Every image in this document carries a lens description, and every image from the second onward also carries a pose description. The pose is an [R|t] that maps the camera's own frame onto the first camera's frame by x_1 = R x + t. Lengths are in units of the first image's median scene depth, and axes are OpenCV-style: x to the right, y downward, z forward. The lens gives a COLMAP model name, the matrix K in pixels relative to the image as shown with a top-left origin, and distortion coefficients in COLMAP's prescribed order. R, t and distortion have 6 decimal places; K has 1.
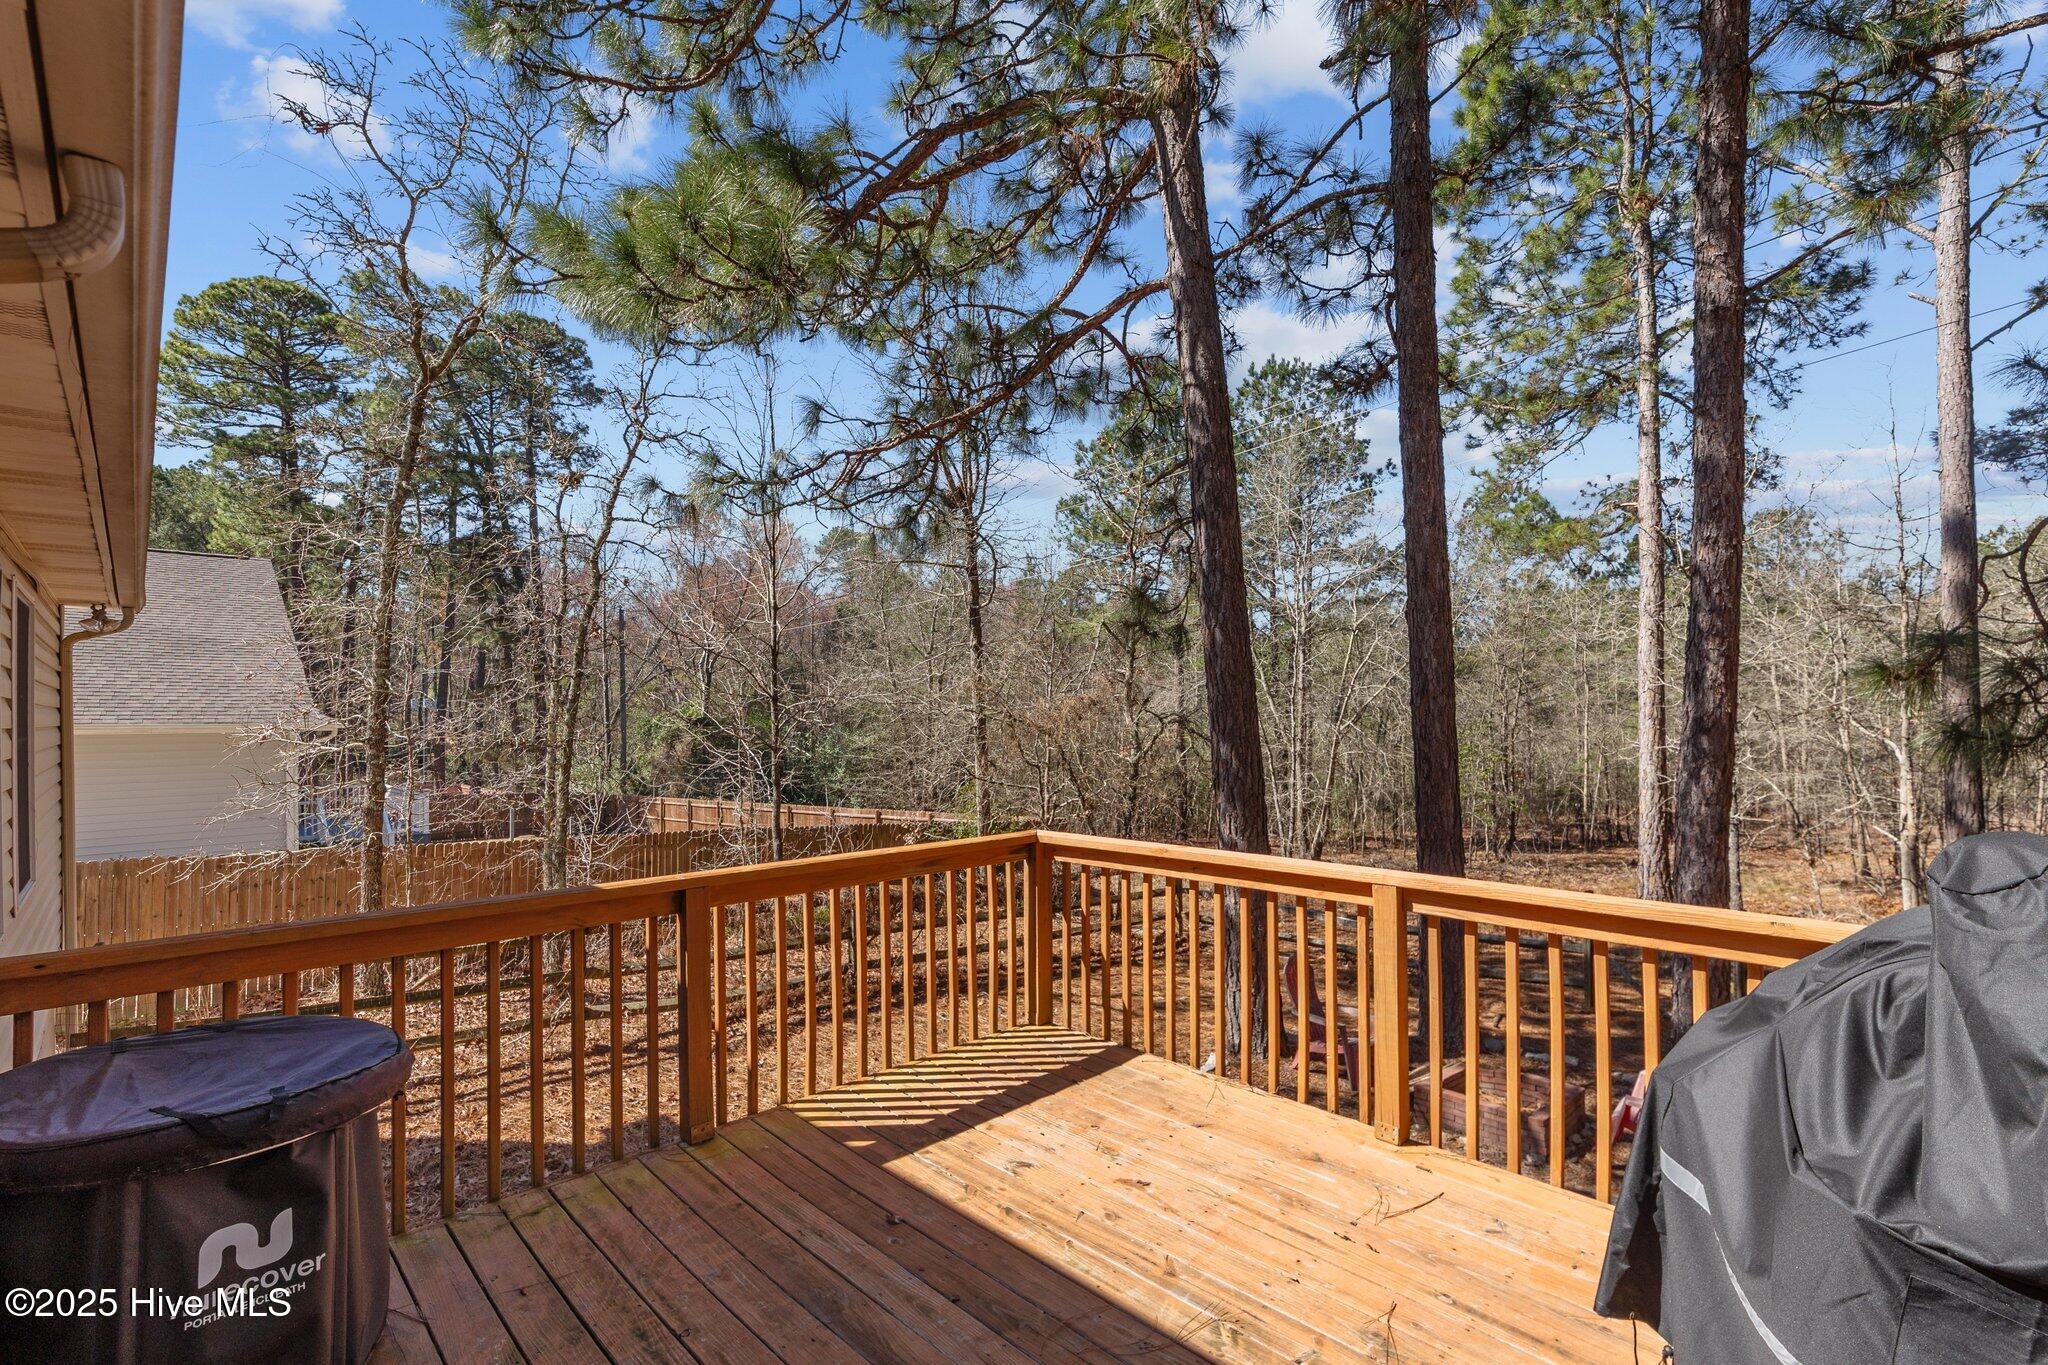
lens RADIAL K [[908.5, 0, 1021.7], [0, 908.5, 729.4], [0, 0, 1]] dist [0.005216, -0.000328]
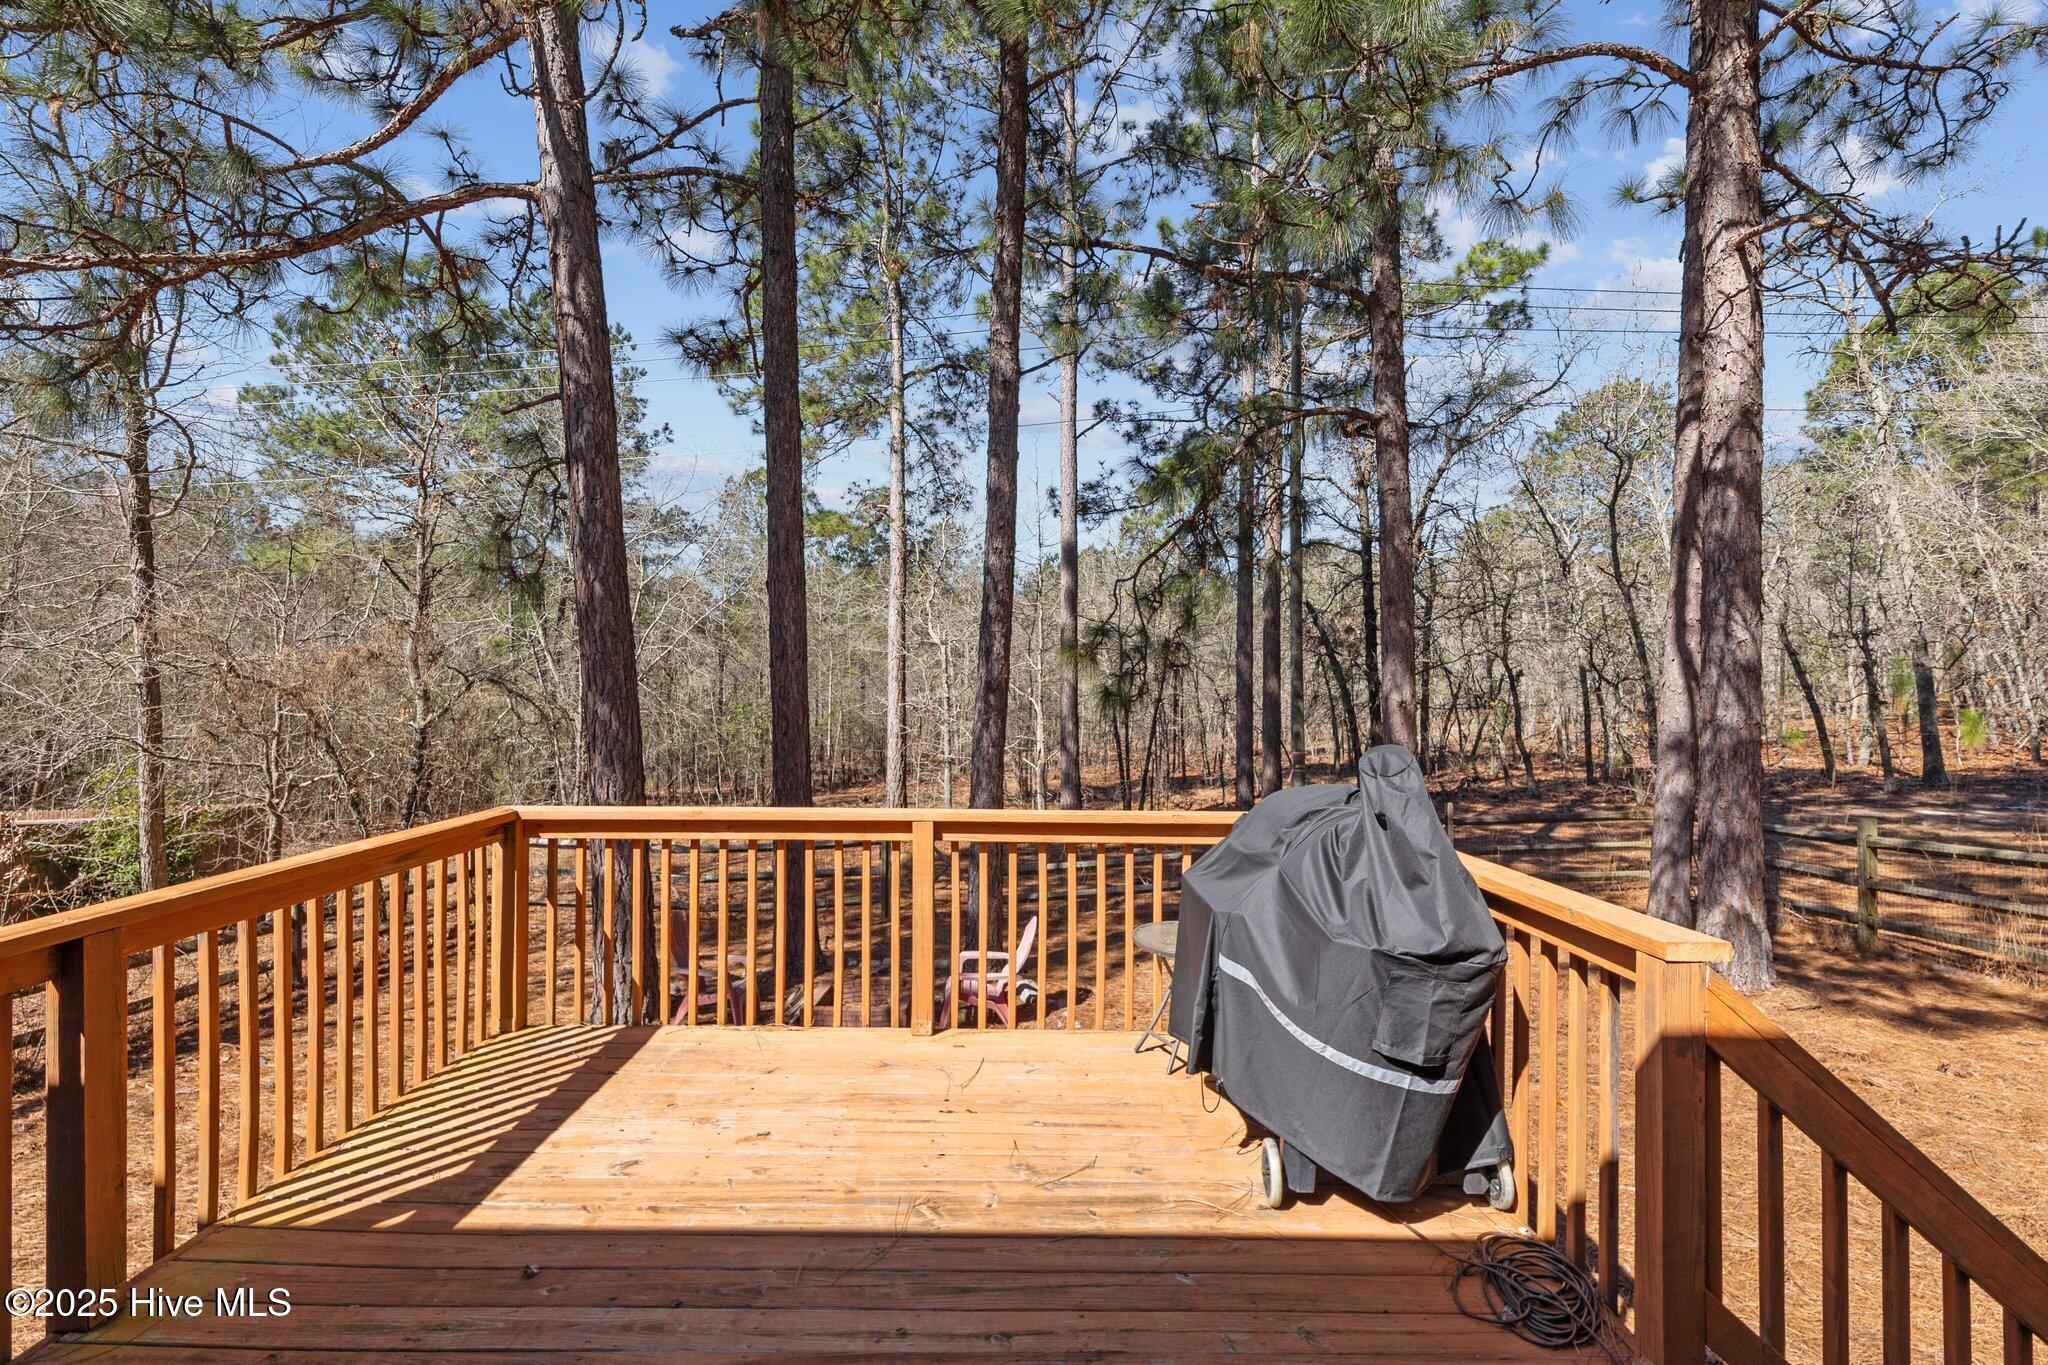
lens RADIAL K [[903.6, 0, 1014.8], [0, 903.6, 690.0], [0, 0, 1]] dist [0.001784, 0.000370]
pose [[0.705133, 0.001832, 0.709073, -0.131781], [-0.002705, 0.999996, 0.000106, -0.000318], [-0.709070, -0.001993, 0.705135, 0.028940]]
